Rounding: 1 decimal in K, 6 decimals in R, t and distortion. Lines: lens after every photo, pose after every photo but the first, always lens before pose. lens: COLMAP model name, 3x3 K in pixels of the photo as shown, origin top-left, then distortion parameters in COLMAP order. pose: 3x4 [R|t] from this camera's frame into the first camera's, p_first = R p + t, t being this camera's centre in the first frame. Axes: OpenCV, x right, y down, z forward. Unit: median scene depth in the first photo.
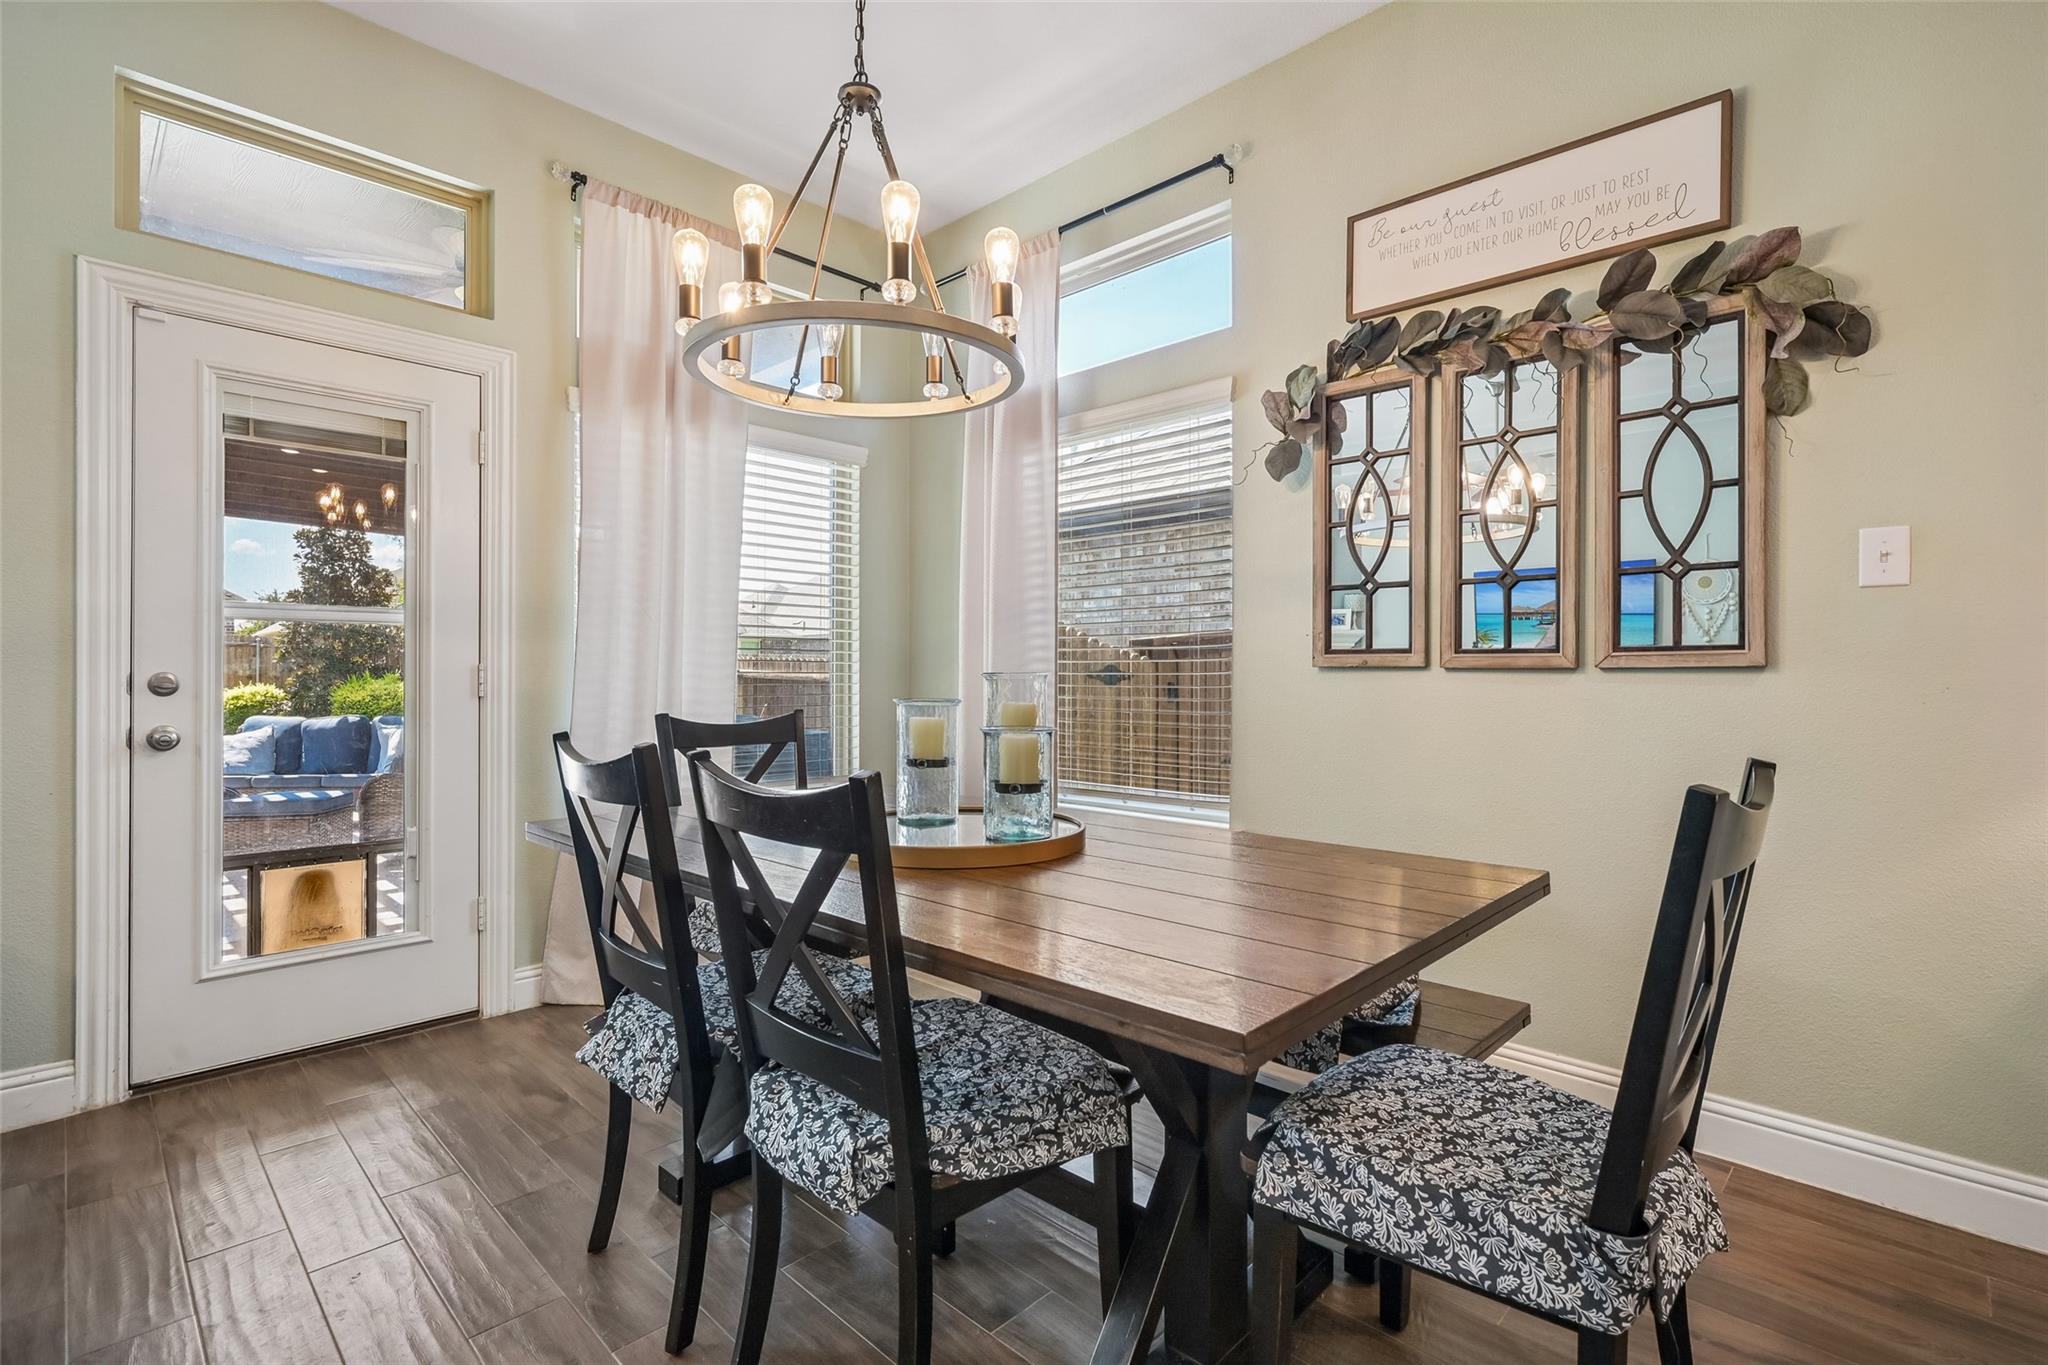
lens RADIAL K [[945.4, 0, 1030.2], [0, 945.4, 675.7], [0, 0, 1]] dist [-0.000215, 0.000026]
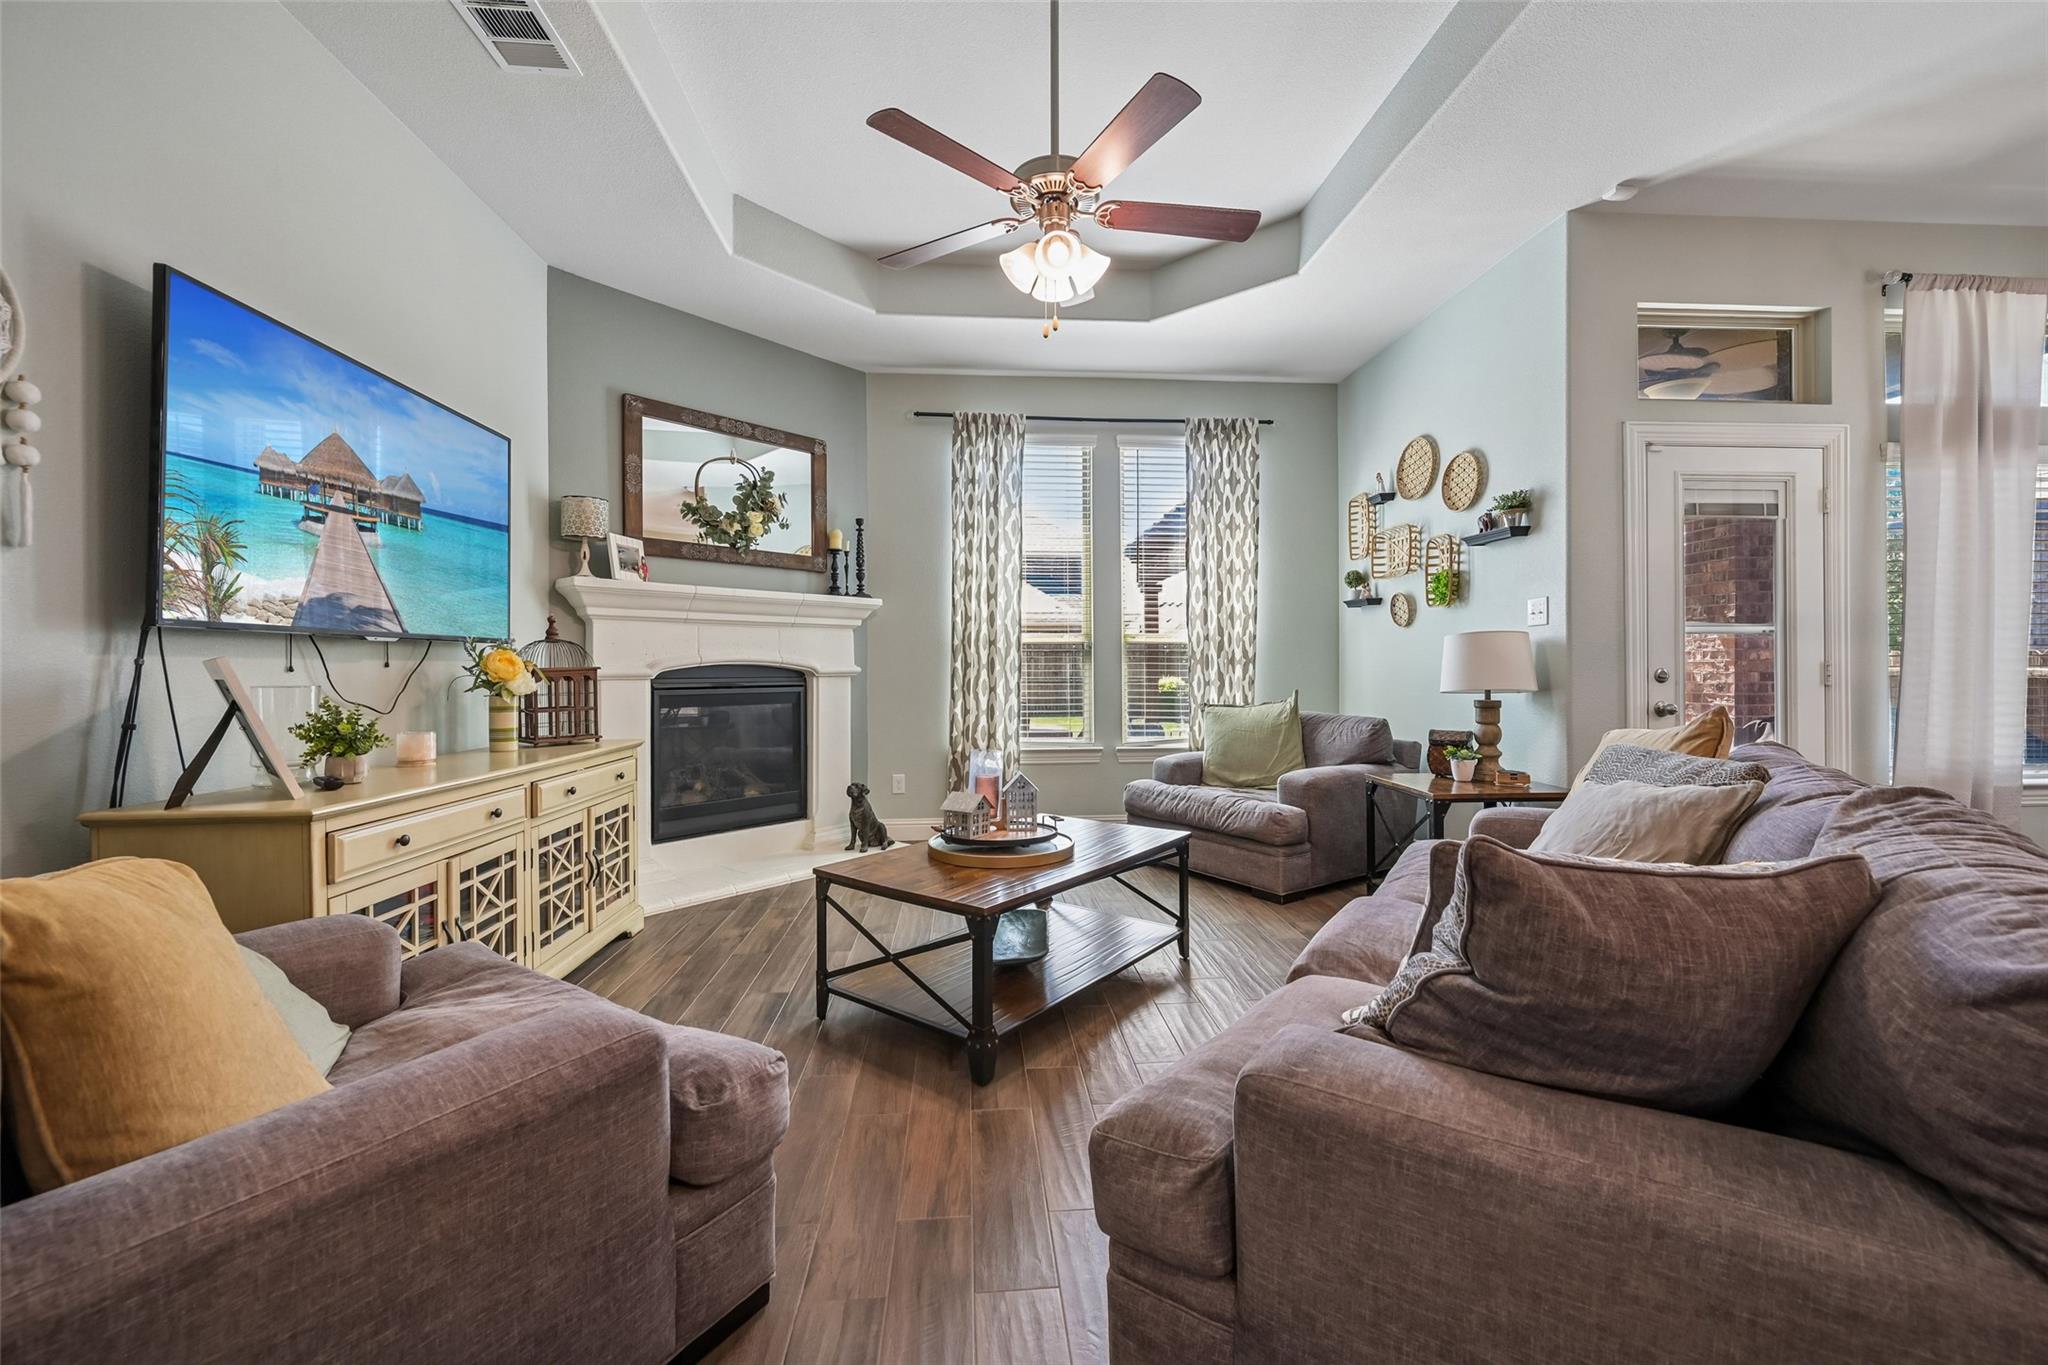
lens RADIAL K [[809.0, 0, 1027.3], [0, 809.0, 673.9], [0, 0, 1]] dist [-0.000462, 0.000083]
pose [[0.748575, 0.000129, -0.663050, -0.732047], [0.004225, 0.999979, 0.004964, -0.005634], [0.663037, -0.006518, 0.748558, -0.680557]]
